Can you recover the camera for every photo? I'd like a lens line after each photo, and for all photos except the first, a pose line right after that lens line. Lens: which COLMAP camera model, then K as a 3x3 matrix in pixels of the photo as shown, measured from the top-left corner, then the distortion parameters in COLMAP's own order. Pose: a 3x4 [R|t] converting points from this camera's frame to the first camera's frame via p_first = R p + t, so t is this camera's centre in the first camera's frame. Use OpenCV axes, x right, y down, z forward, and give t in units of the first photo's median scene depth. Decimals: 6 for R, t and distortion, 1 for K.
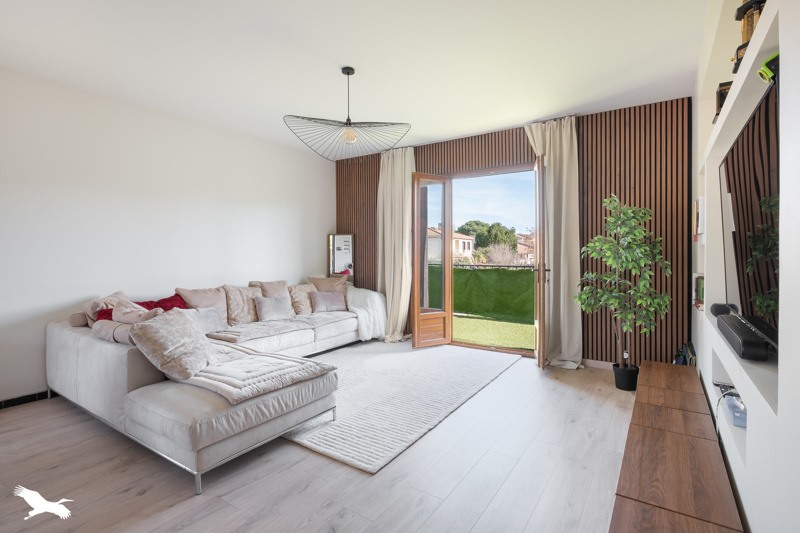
lens RADIAL K [[389.6, 0, 403.5], [0, 389.6, 254.7], [0, 0, 1]] dist [0.004056, -0.001238]
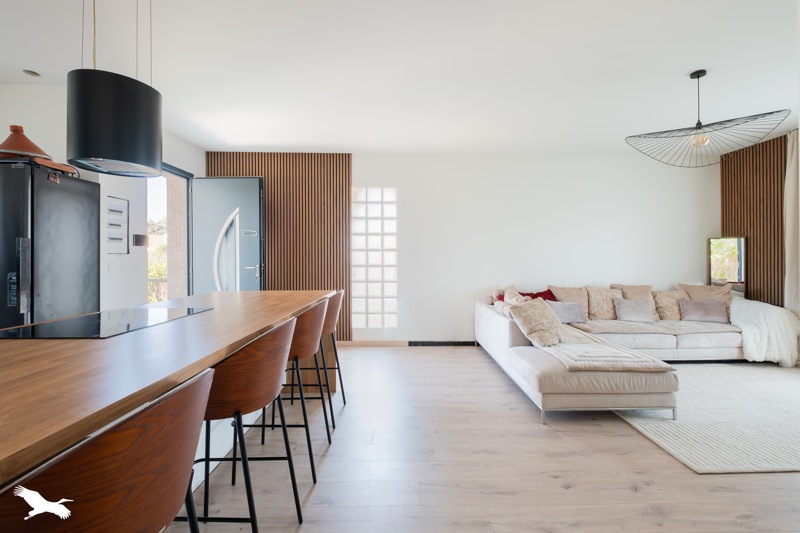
lens RADIAL K [[350.9, 0, 400.1], [0, 350.9, 261.3], [0, 0, 1]] dist [0.000078, 0.000030]
pose [[0.557404, 0.006221, -0.830218, 0.165624], [-0.003980, 0.999980, 0.004821, 0.000578], [0.830232, 0.000617, 0.557417, -0.111491]]
